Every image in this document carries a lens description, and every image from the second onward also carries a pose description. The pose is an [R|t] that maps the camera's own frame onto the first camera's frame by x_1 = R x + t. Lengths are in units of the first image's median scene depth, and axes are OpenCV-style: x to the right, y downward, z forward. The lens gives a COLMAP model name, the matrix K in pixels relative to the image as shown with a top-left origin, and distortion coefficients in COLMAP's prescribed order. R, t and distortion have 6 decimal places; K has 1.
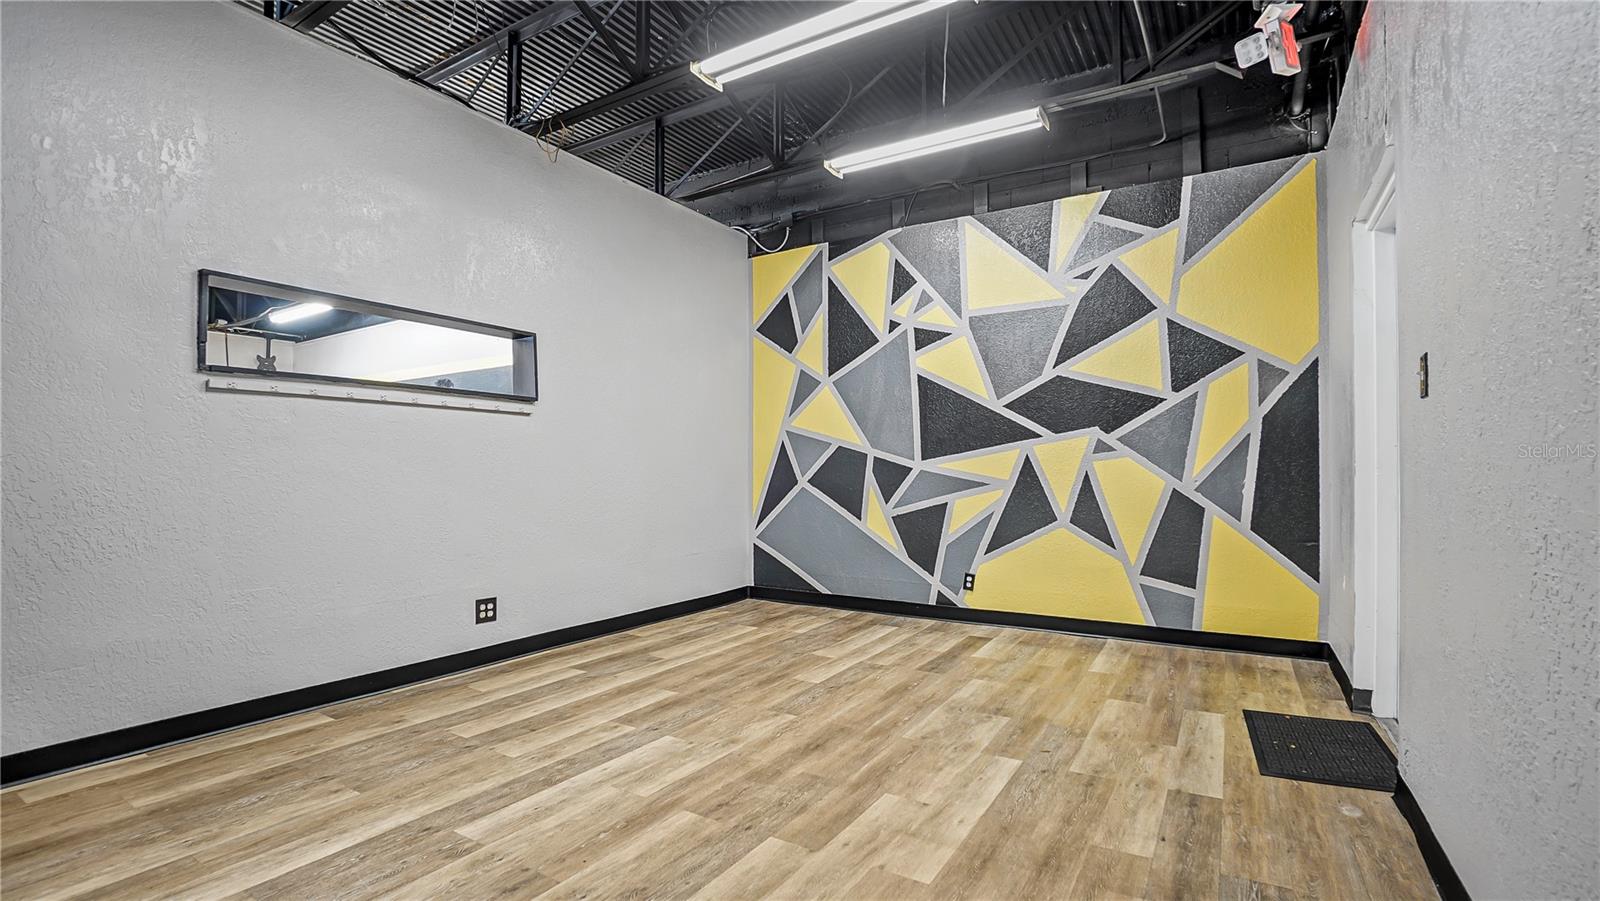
lens RADIAL K [[723.3, 0, 794.4], [0, 723.3, 470.2], [0, 0, 1]] dist [-0.044903, 0.000426]
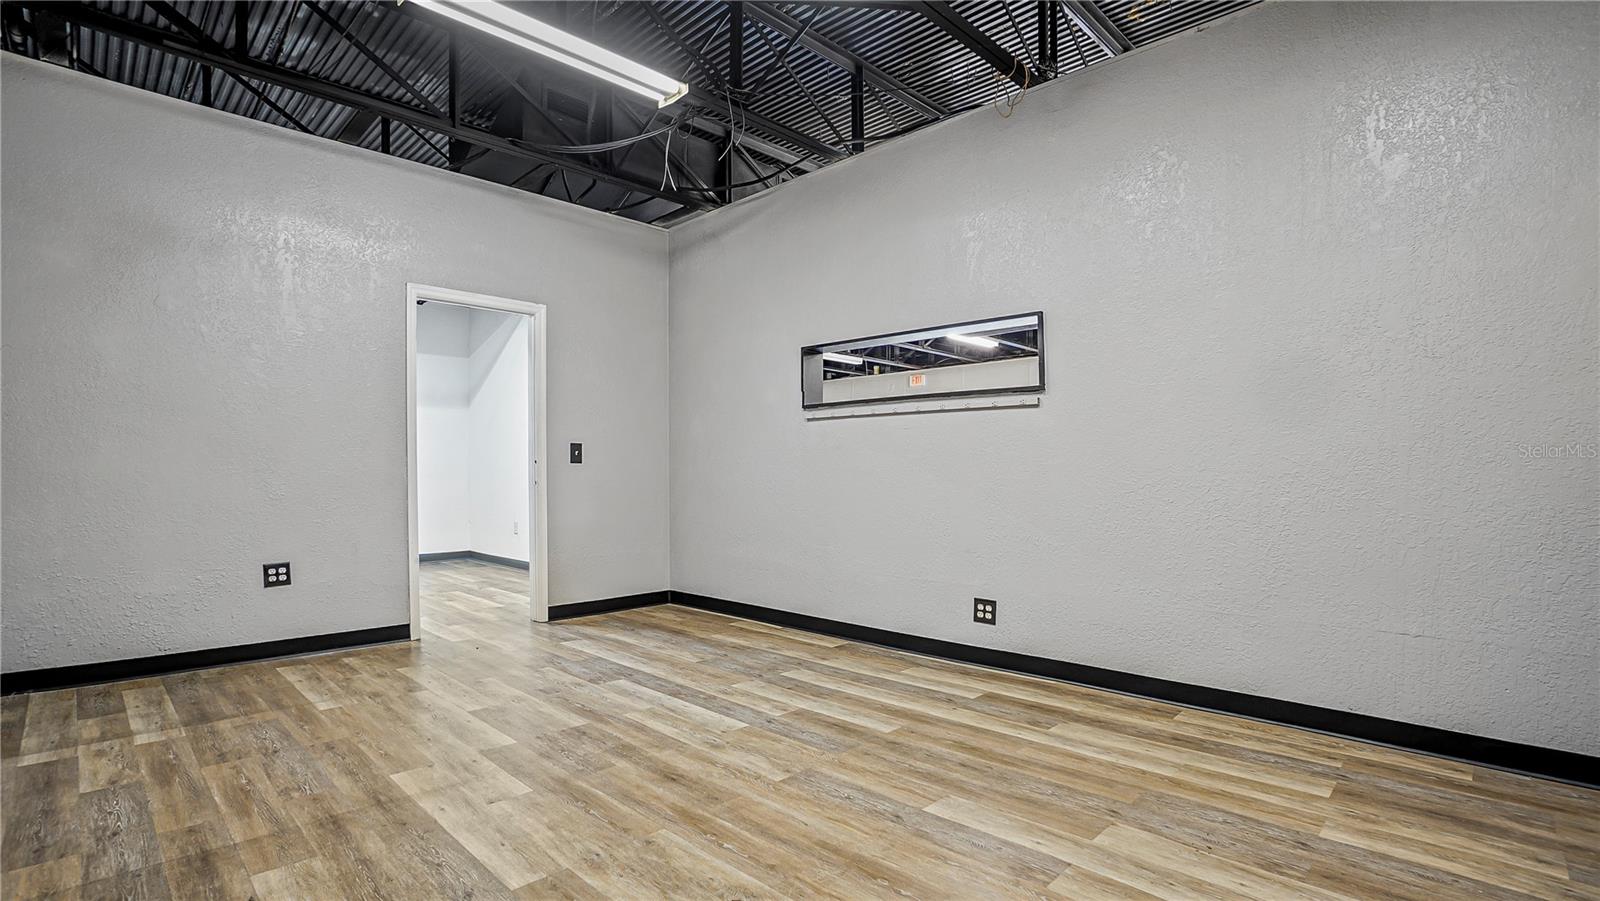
lens RADIAL K [[729.0, 0, 740.1], [0, 729.0, 479.4], [0, 0, 1]] dist [-0.055885, 0.024147]
pose [[-0.253953, 0.010945, -0.967155, 0.619558], [0.004306, 0.999939, 0.010185, 0.002319], [0.967207, -0.001578, -0.253984, 0.927682]]
